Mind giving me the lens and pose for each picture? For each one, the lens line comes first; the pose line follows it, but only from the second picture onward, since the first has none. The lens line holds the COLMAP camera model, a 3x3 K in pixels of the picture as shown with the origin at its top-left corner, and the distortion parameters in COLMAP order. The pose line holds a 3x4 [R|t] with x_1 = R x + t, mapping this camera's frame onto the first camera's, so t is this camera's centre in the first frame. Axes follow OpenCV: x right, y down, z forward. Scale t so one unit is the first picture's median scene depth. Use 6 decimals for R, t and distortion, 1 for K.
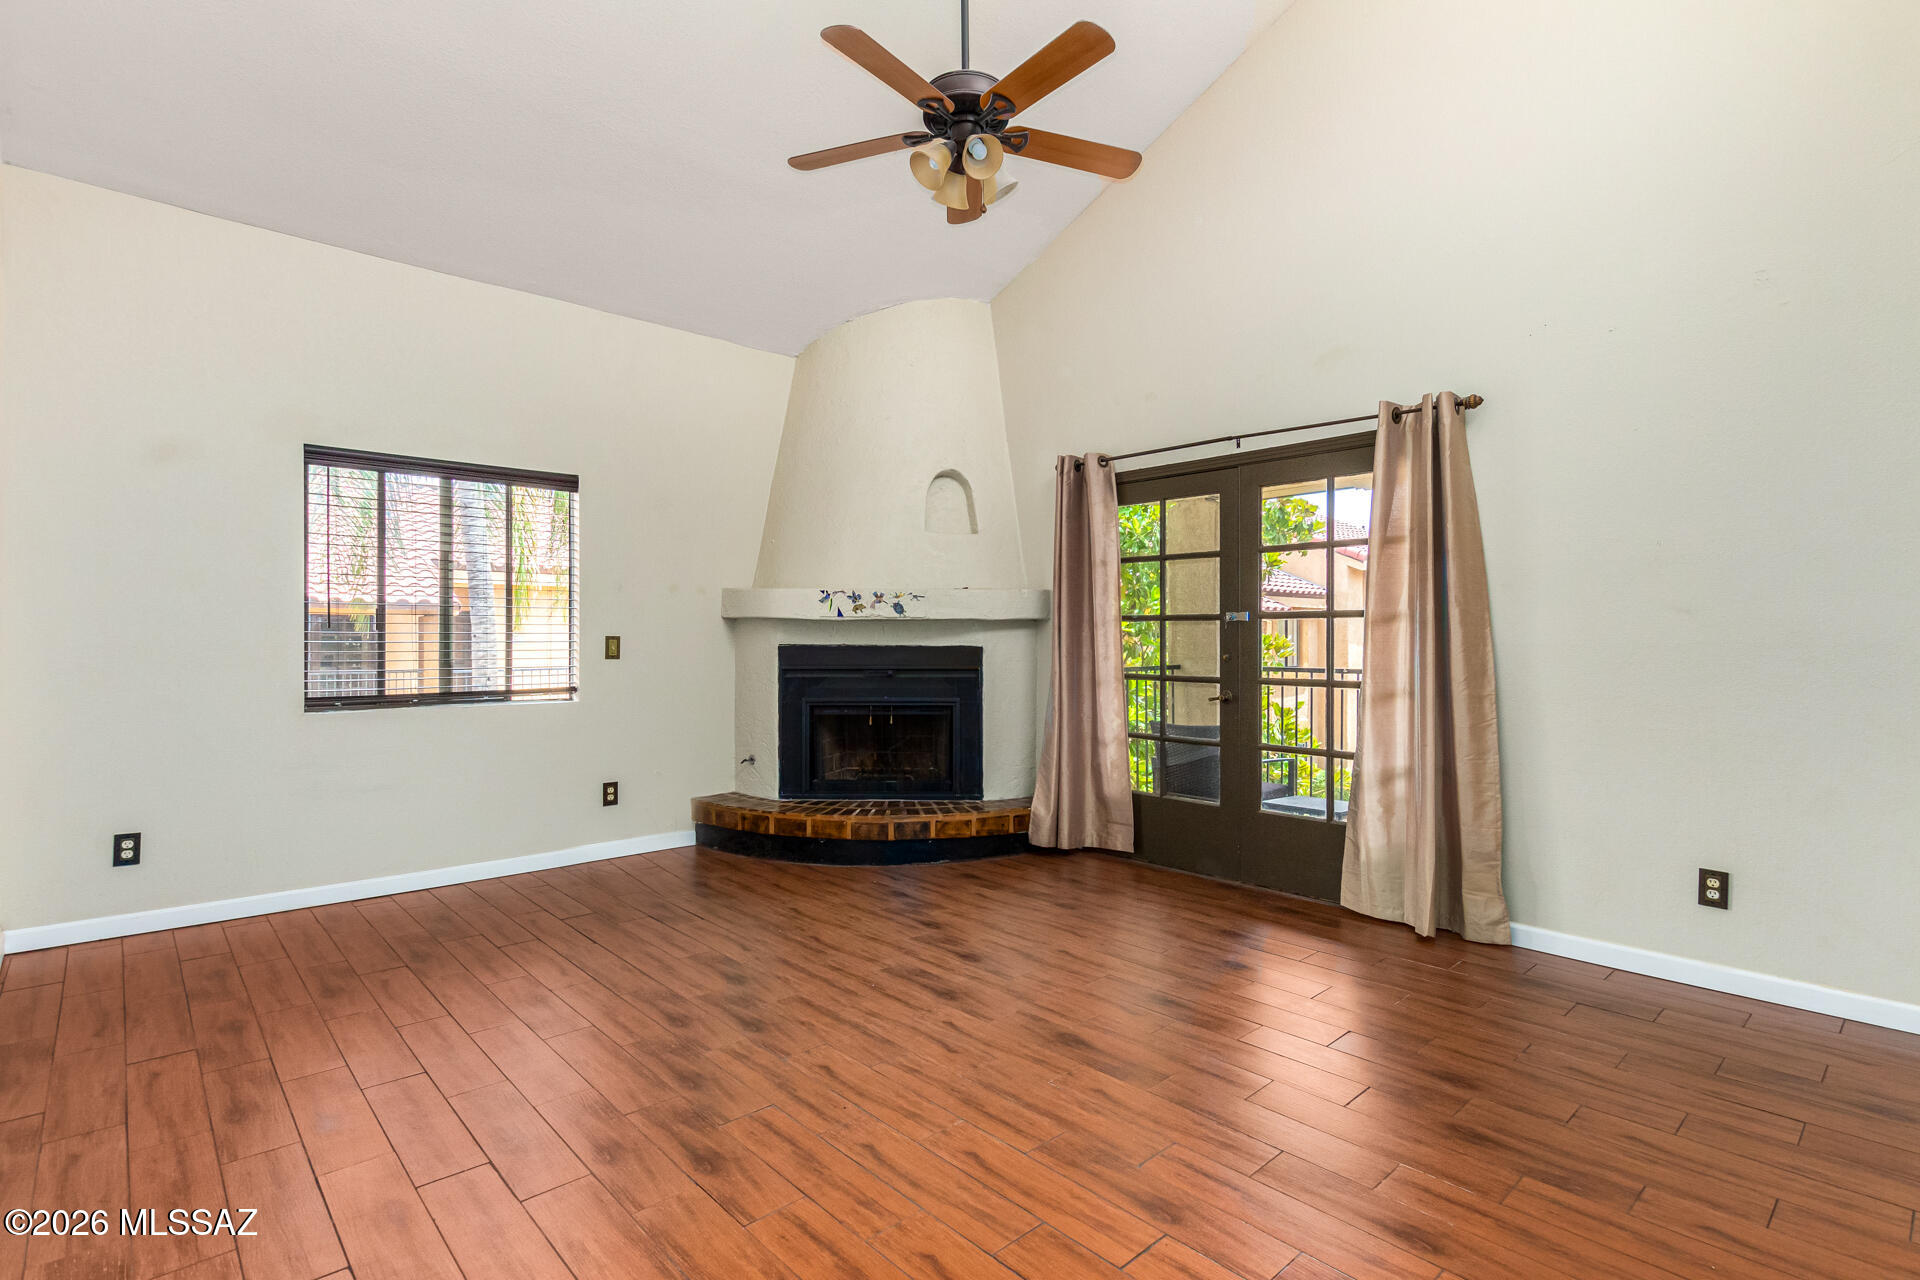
lens RADIAL K [[933.5, 0, 1031.0], [0, 933.5, 630.4], [0, 0, 1]] dist [0.010312, -0.002004]
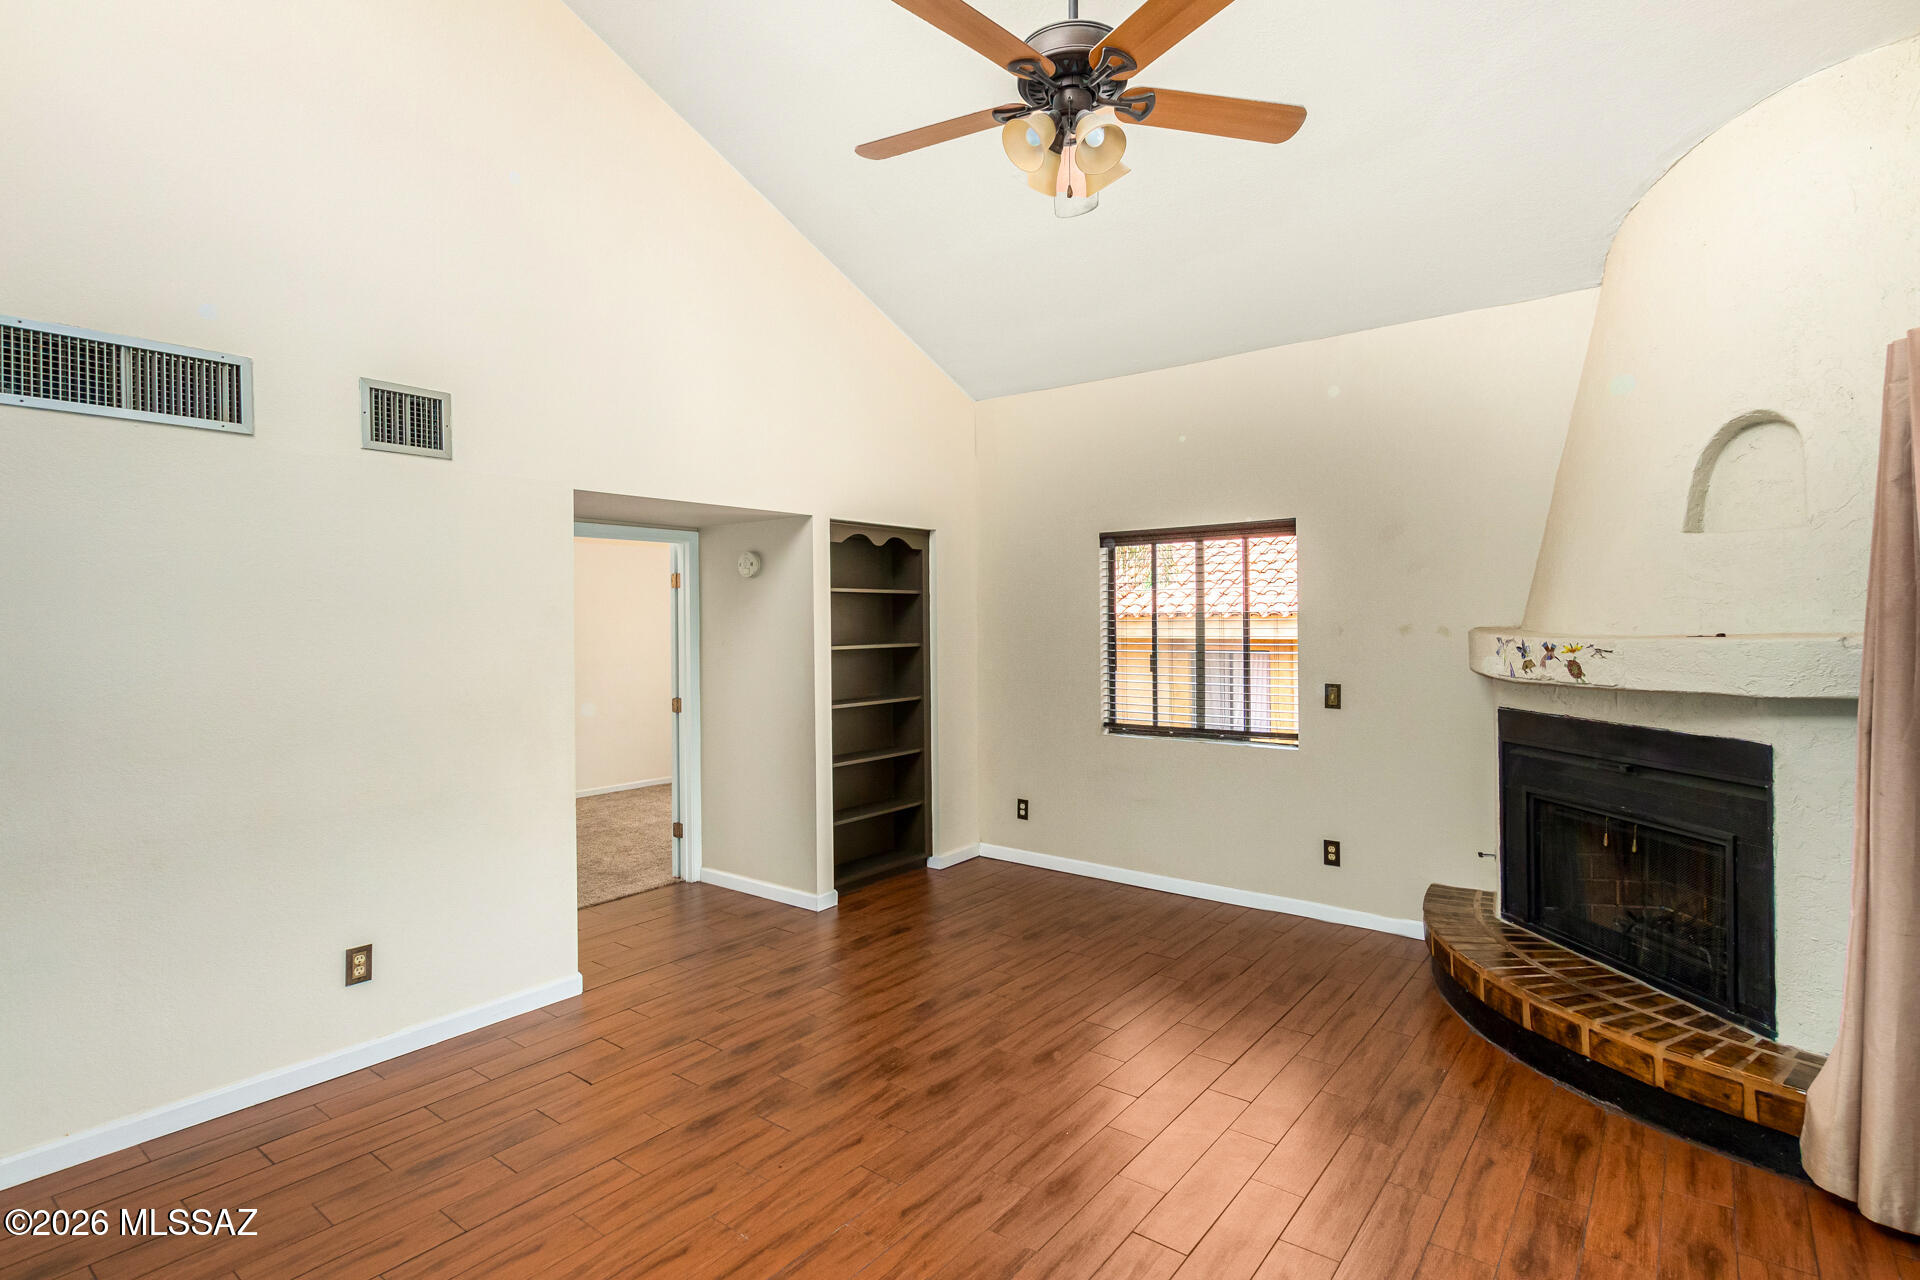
lens RADIAL K [[933.5, 0, 924.1], [0, 933.5, 626.8], [0, 0, 1]] dist [0.010312, -0.002004]
pose [[0.112292, 0.001538, -0.993674, 0.471815], [0.017543, 0.999840, 0.003530, -0.067292], [0.993520, -0.017829, 0.112247, 0.539199]]
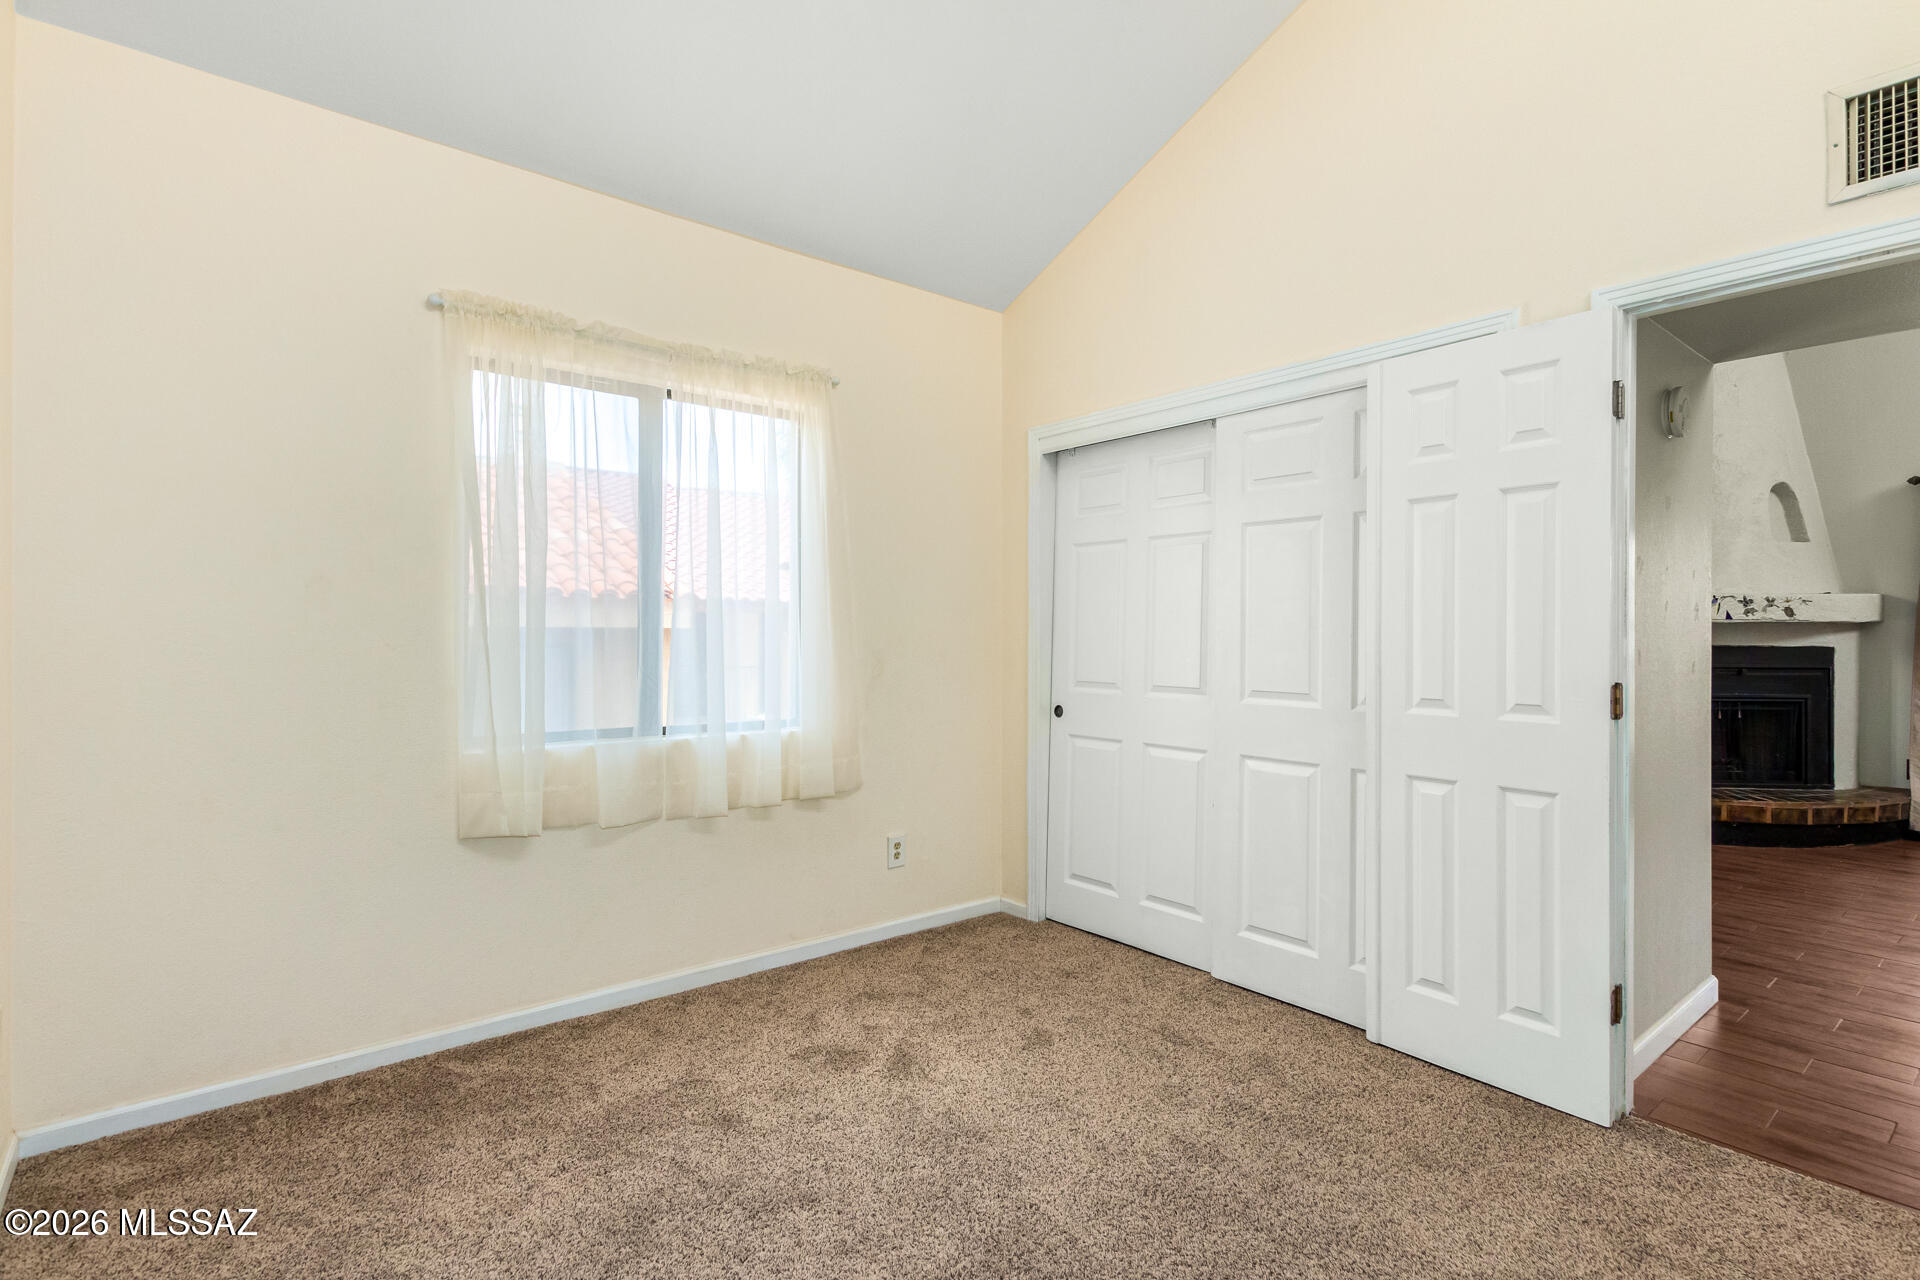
lens RADIAL K [[933.5, 0, 1026.8], [0, 933.5, 640.9], [0, 0, 1]] dist [0.010312, -0.002004]
pose [[0.999040, 0.004346, -0.043588, -1.063428], [-0.003705, 0.999884, 0.014764, -0.003035], [0.043647, -0.014588, 0.998941, -0.139073]]
